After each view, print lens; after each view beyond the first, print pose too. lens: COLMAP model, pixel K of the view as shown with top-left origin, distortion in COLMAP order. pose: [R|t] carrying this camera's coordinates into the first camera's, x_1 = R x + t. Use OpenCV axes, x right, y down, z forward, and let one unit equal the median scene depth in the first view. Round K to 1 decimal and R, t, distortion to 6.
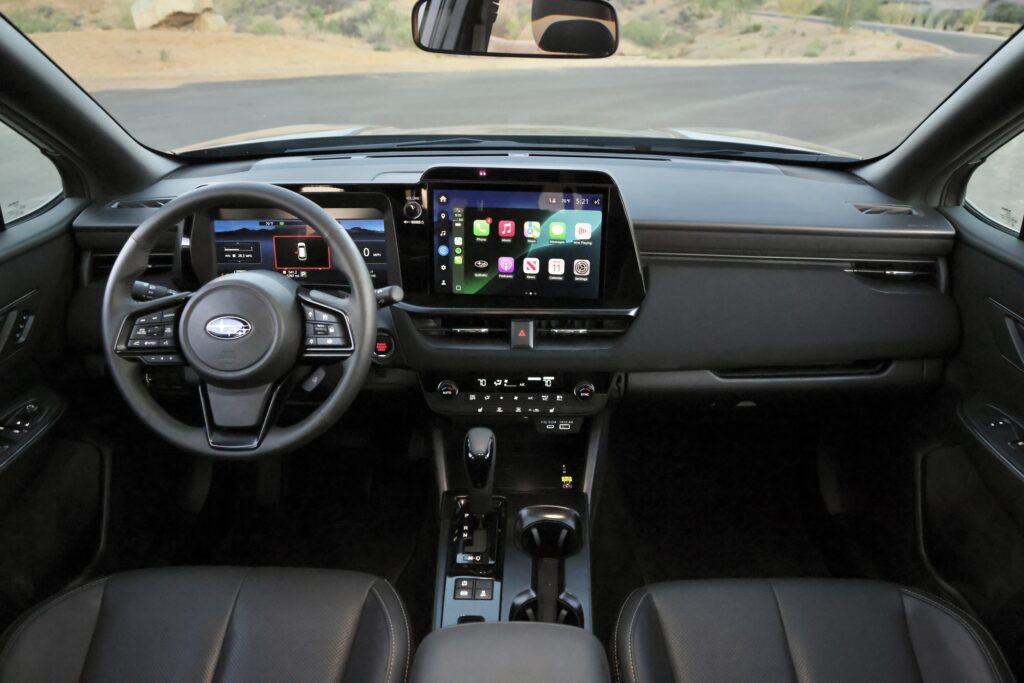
lens RADIAL K [[688.6, 0, 512.0], [0, 688.6, 341.5], [0, 0, 1]] dist [-0.055112, -0.000438]
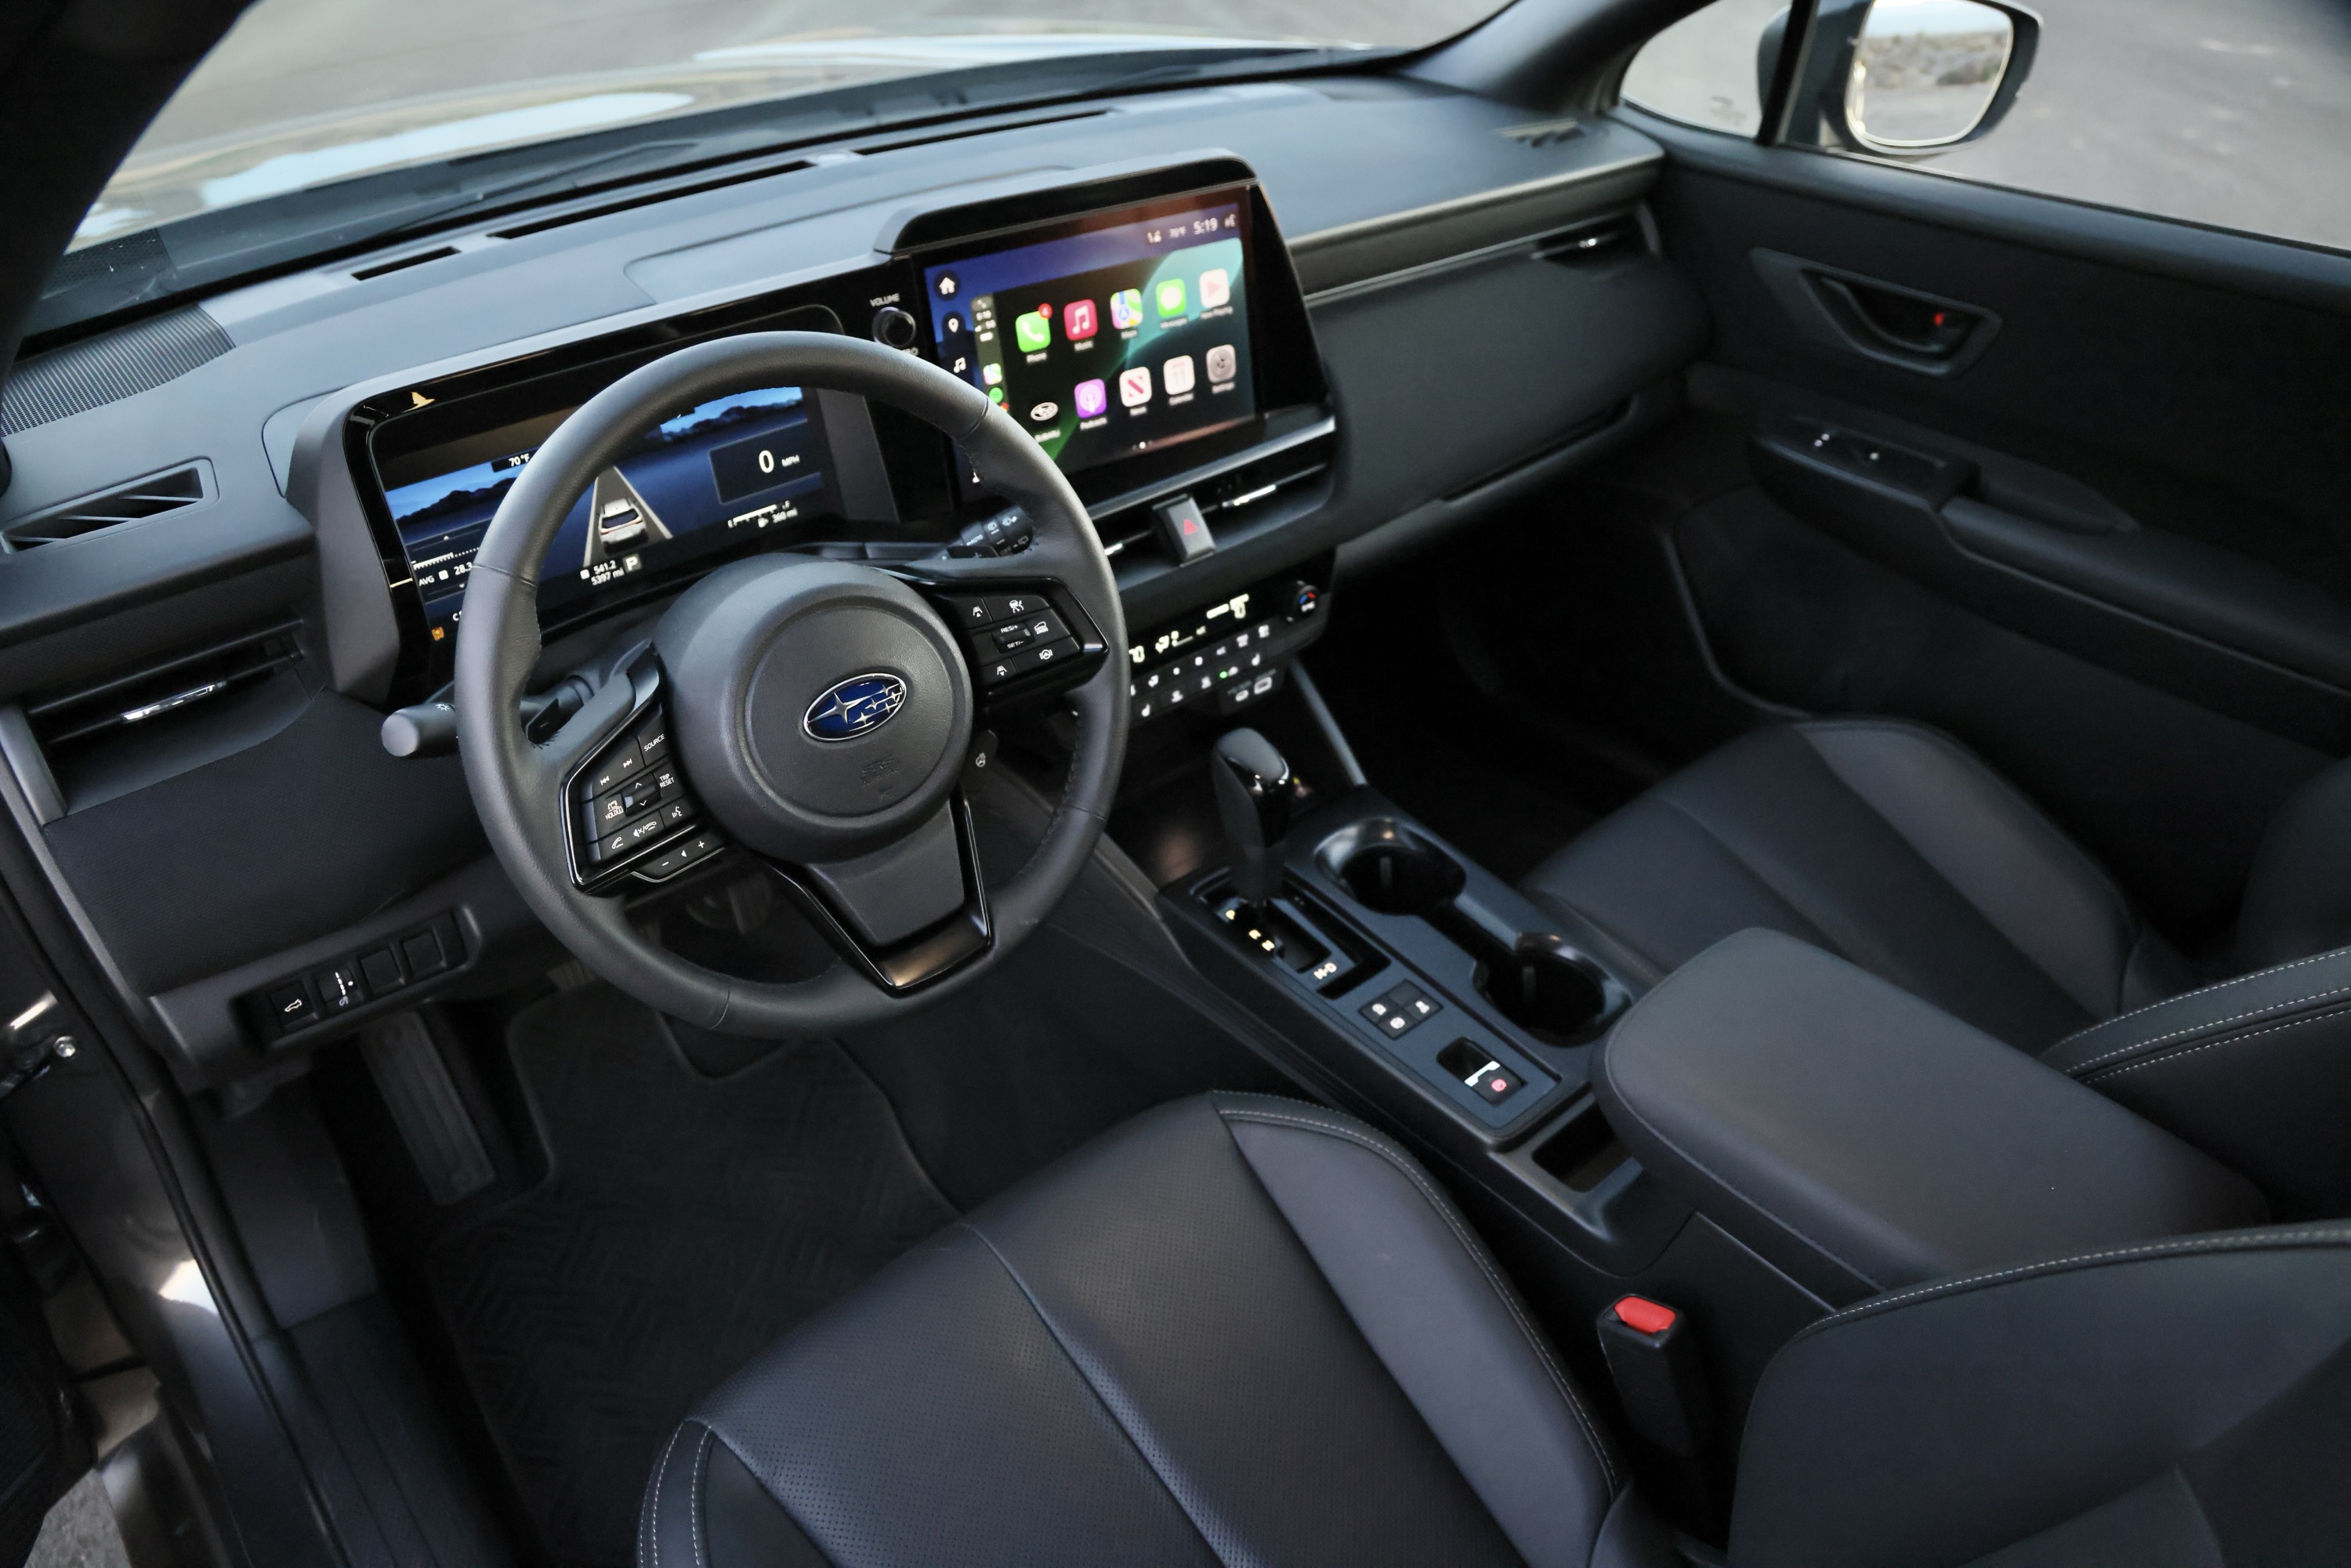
lens RADIAL K [[1580.9, 0, 1175.5], [0, 1580.9, 784.0], [0, 0, 1]] dist [-0.055112, -0.000438]
pose [[0.754678, -0.388387, 0.528788, -0.631298], [0.291882, 0.920560, 0.259567, -0.132886], [-0.587593, -0.041545, 0.808090, 0.105050]]
